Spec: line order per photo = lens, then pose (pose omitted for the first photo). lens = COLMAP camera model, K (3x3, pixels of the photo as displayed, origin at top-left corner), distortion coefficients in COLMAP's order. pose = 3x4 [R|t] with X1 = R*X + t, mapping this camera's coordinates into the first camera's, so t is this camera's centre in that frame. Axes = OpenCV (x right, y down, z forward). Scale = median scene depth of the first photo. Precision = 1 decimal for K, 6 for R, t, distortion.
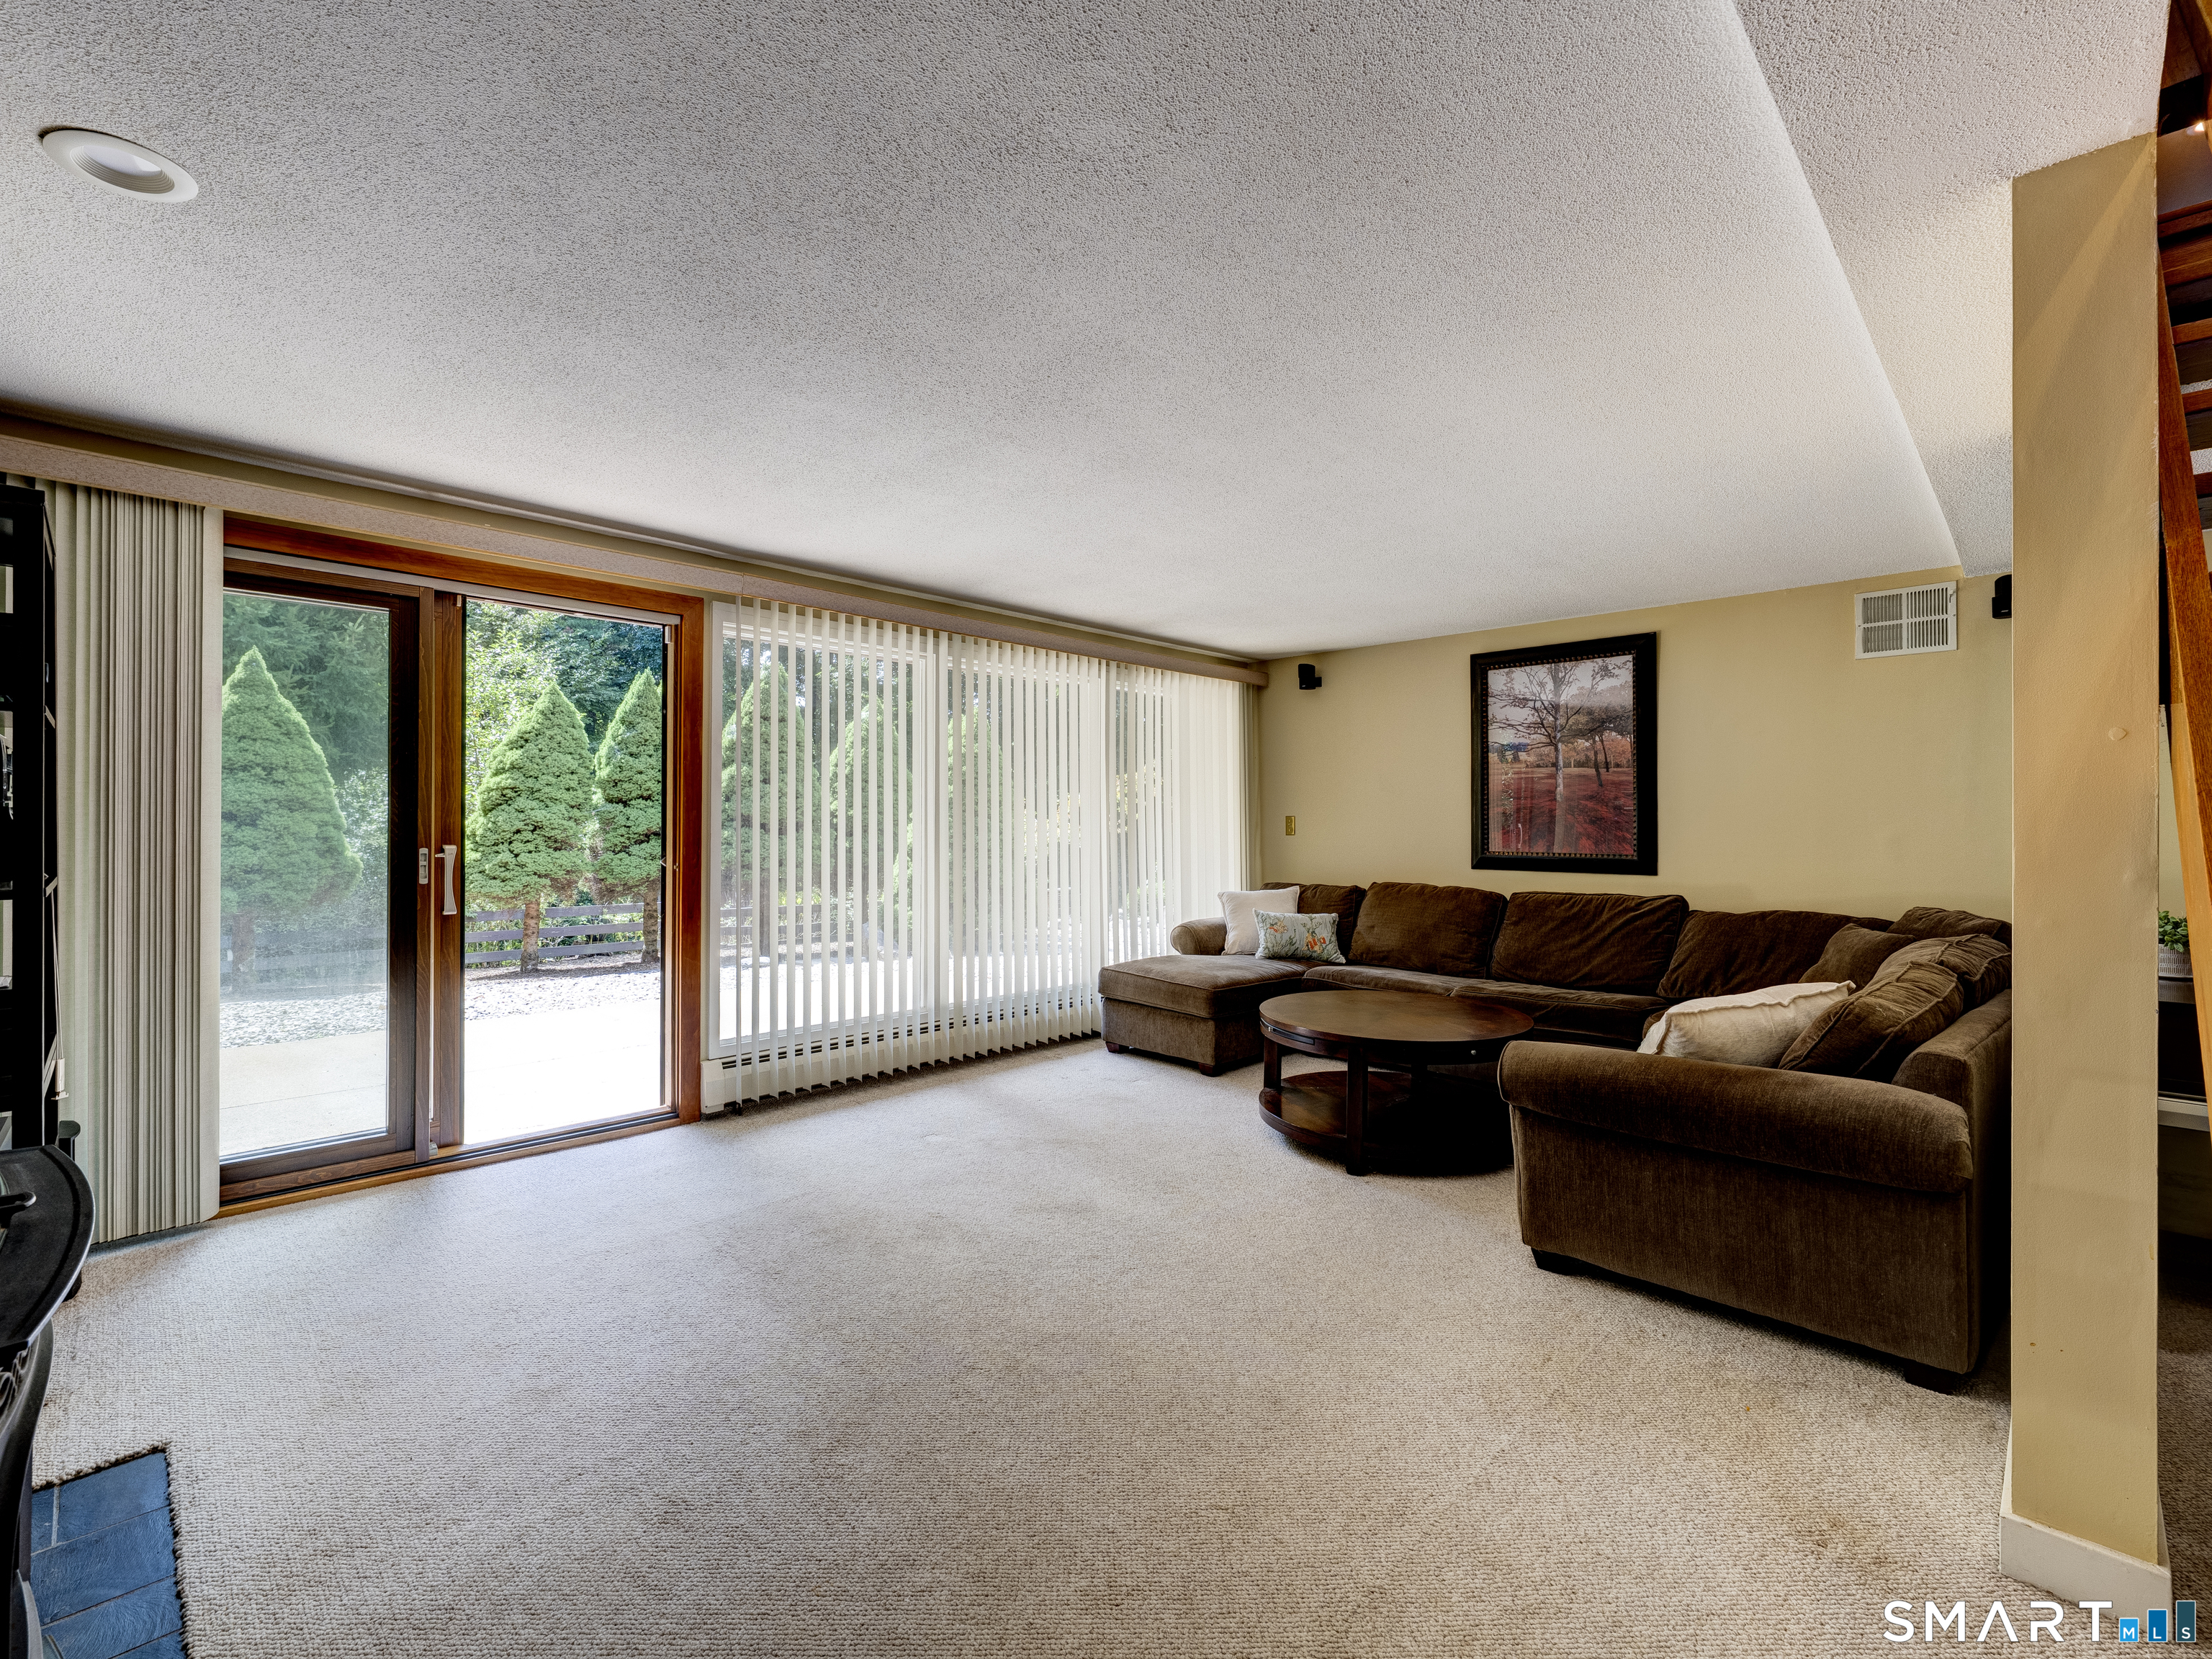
lens RADIAL K [[983.4, 0, 1113.8], [0, 983.4, 822.2], [0, 0, 1]] dist [-0.010199, 0.000592]
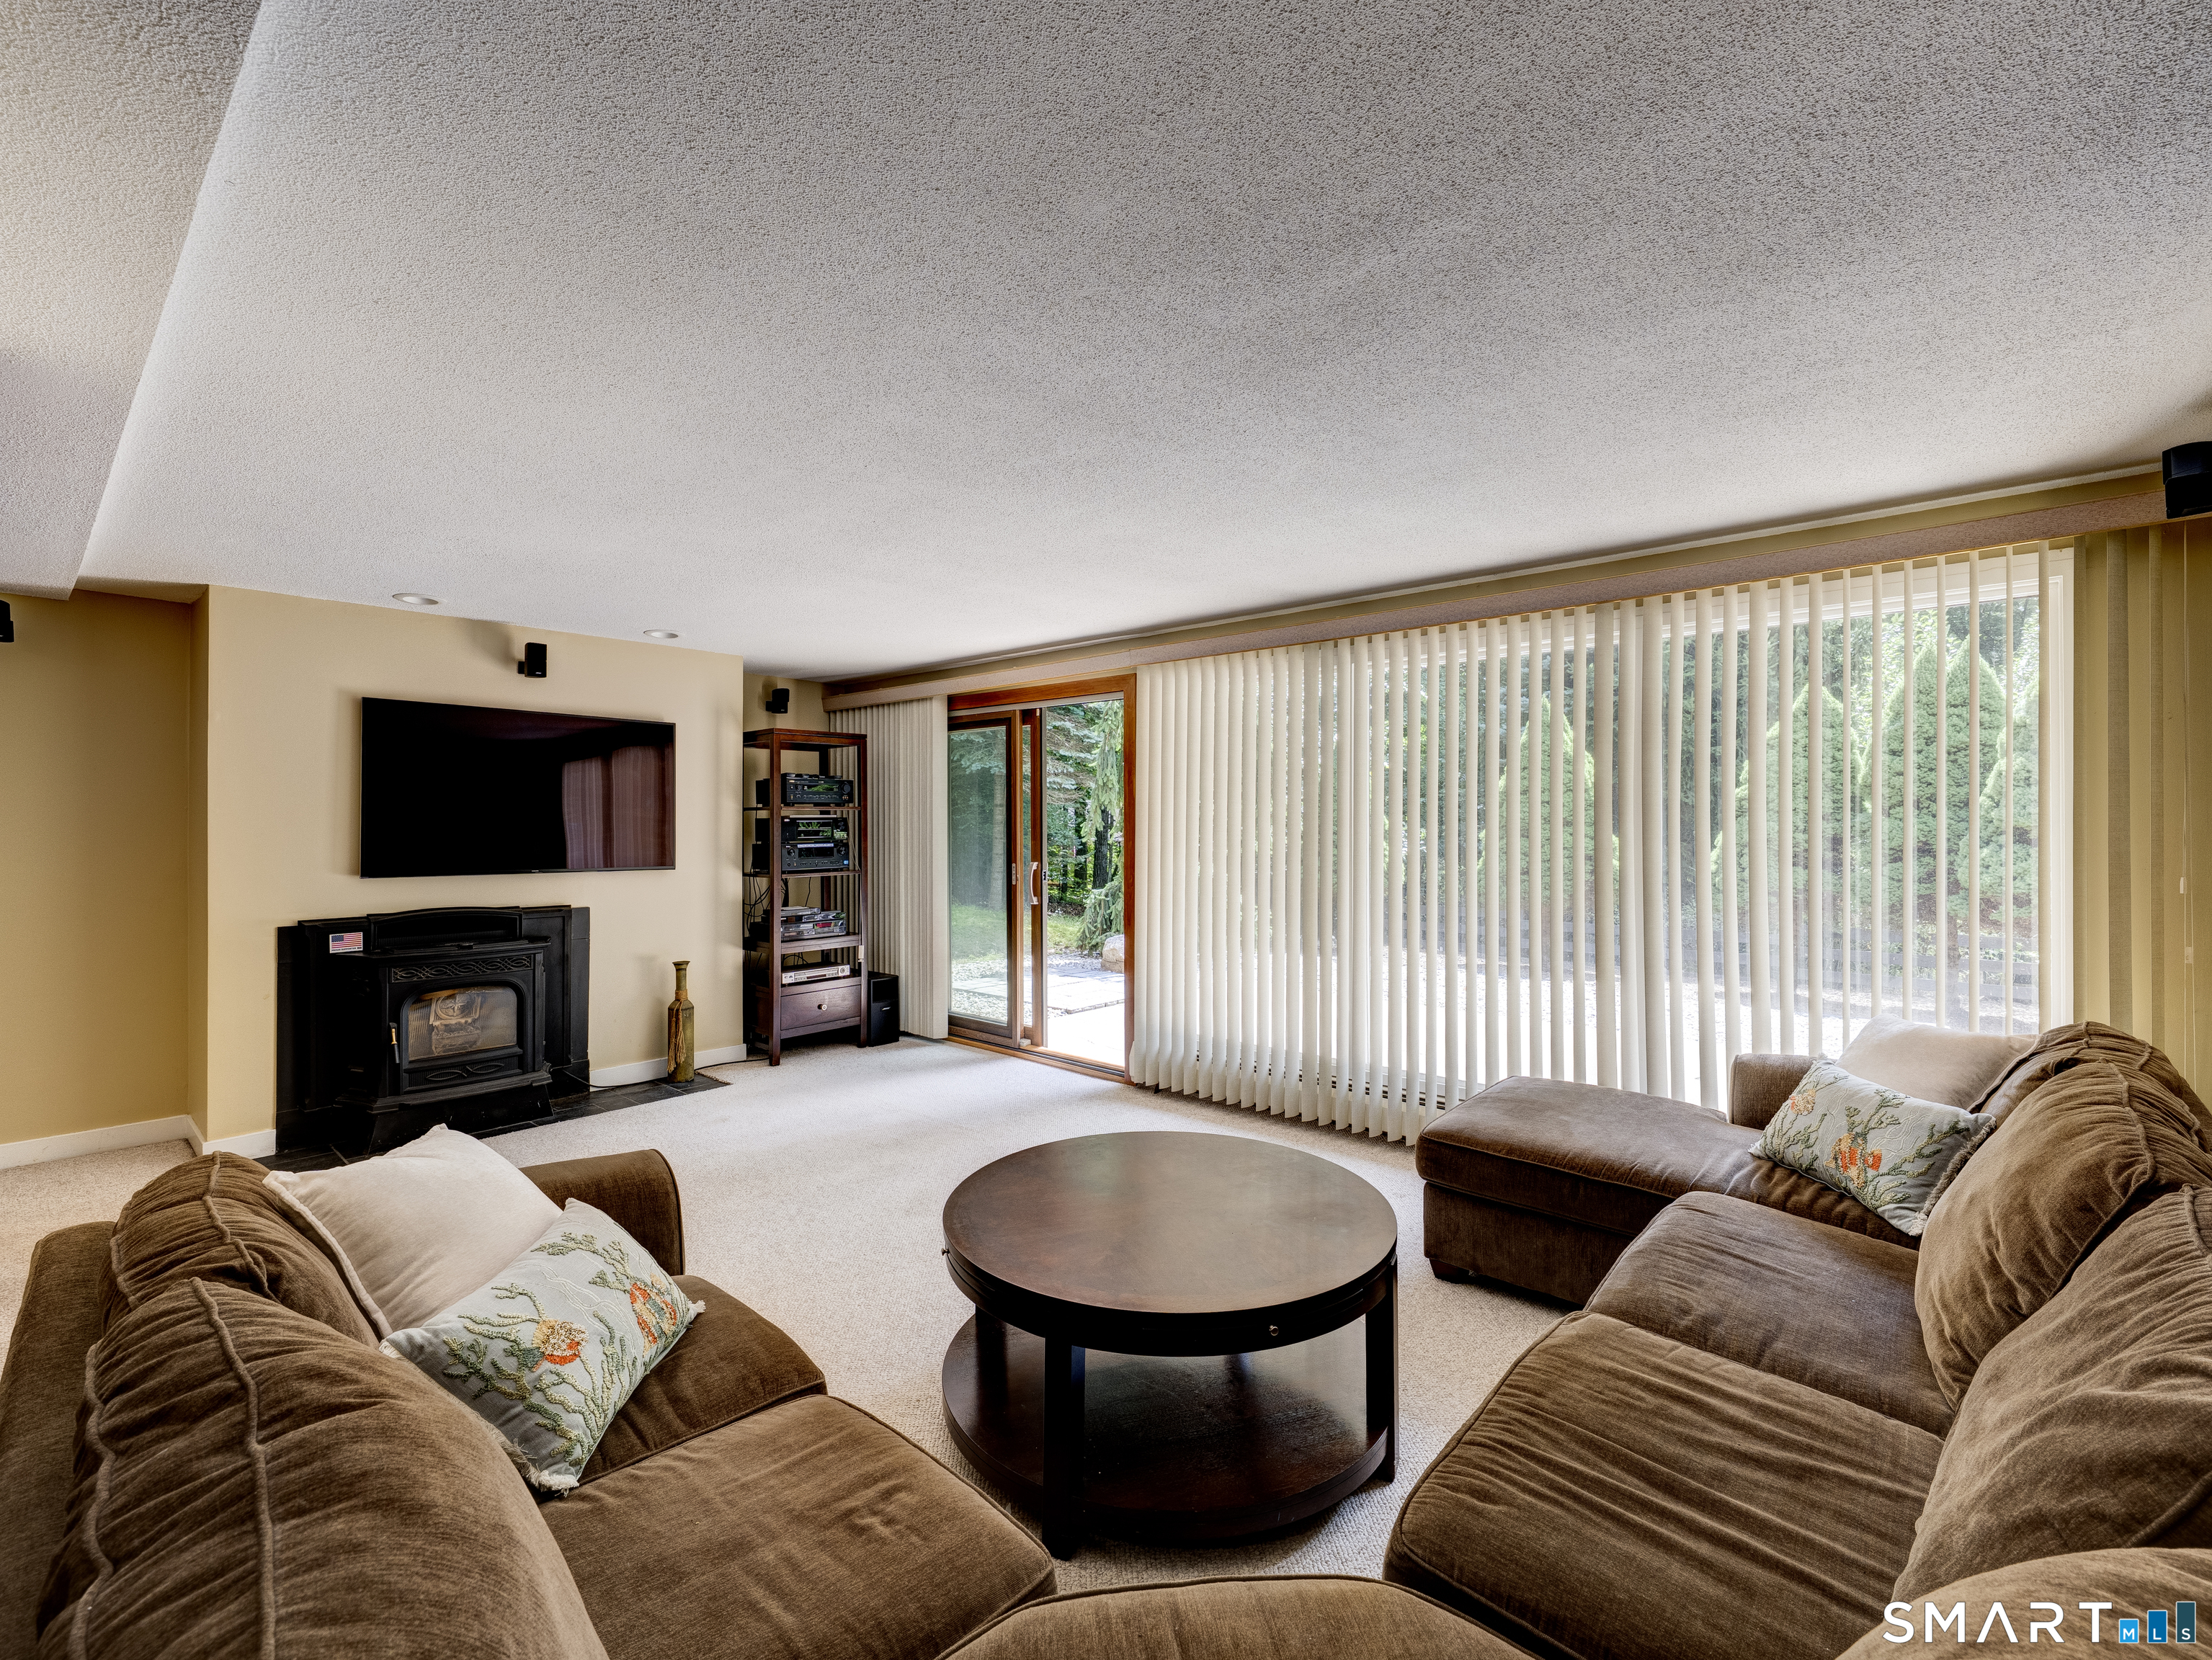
lens RADIAL K [[983.4, 0, 1115.5], [0, 983.4, 824.3], [0, 0, 1]] dist [-0.010199, 0.000592]
pose [[0.044255, -0.002103, -0.999018, 0.649876], [0.004326, 0.999989, -0.001914, -0.023516], [0.999011, -0.004237, 0.044264, 0.705268]]
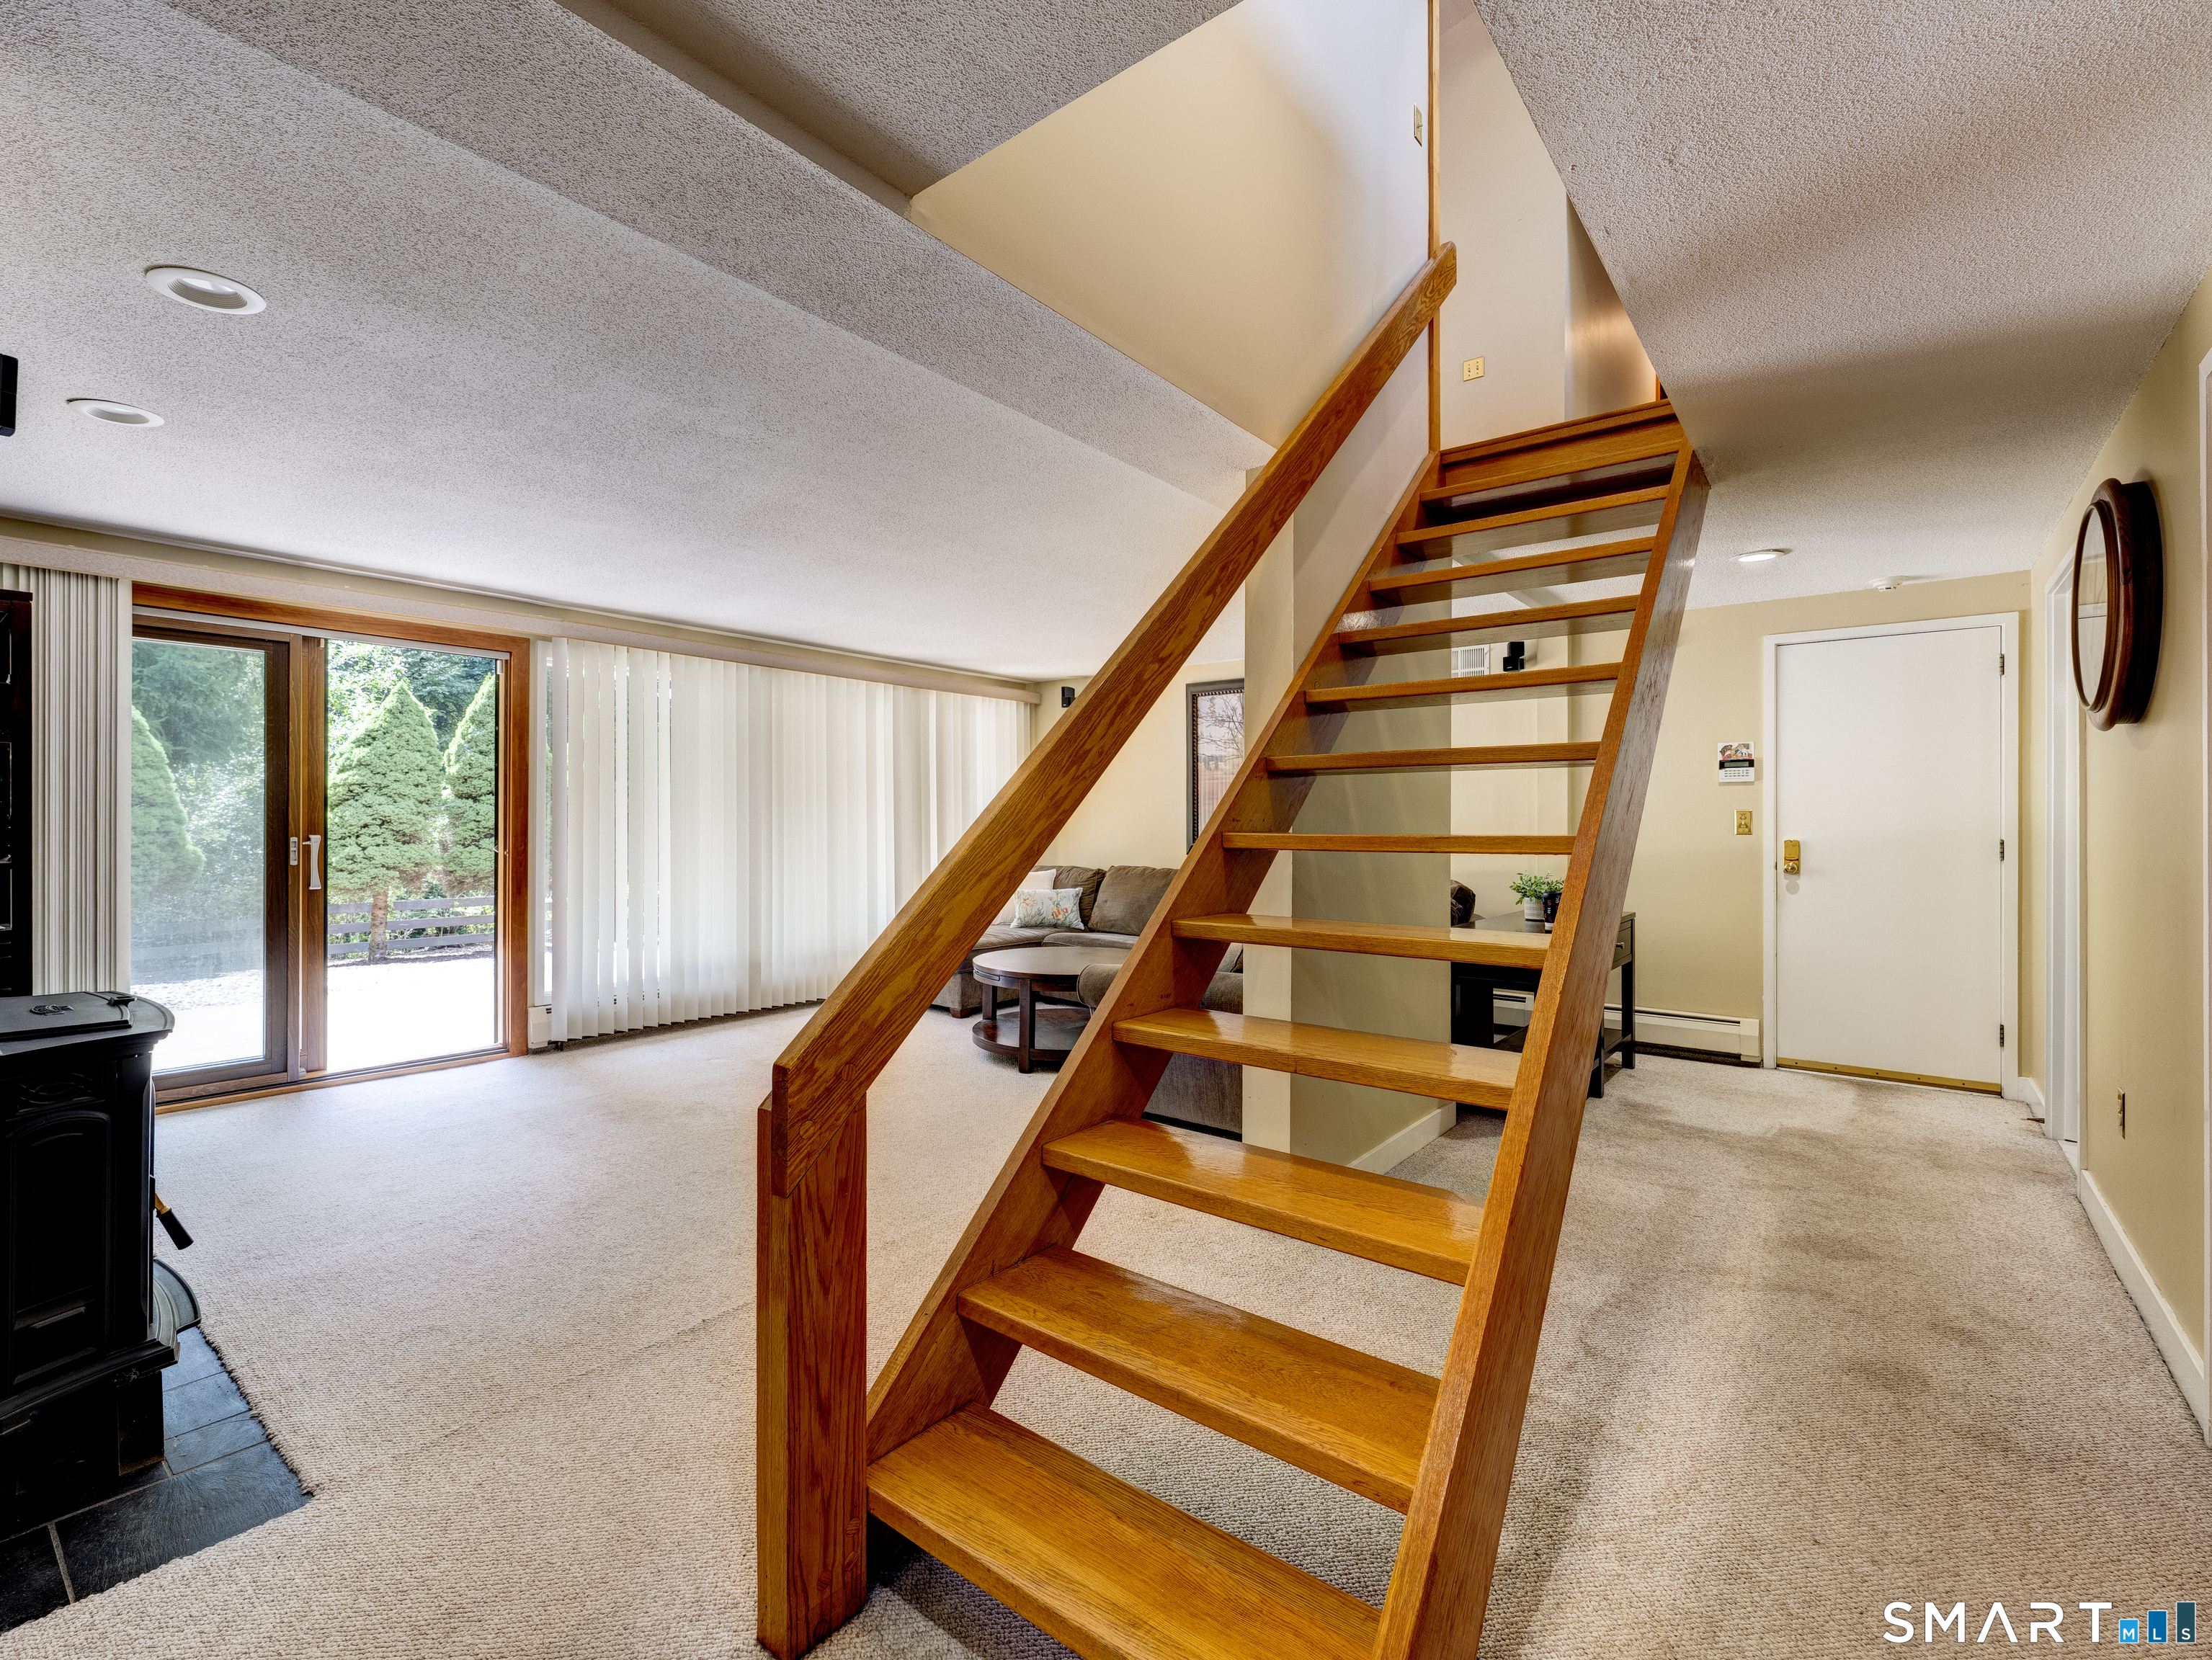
lens RADIAL K [[983.4, 0, 1117.1], [0, 983.4, 821.4], [0, 0, 1]] dist [-0.010199, 0.000592]
pose [[0.993717, 0.000073, 0.111925, 0.144555], [-0.000568, 0.999990, 0.004393, -0.000204], [-0.111924, -0.004429, 0.993707, -0.253440]]
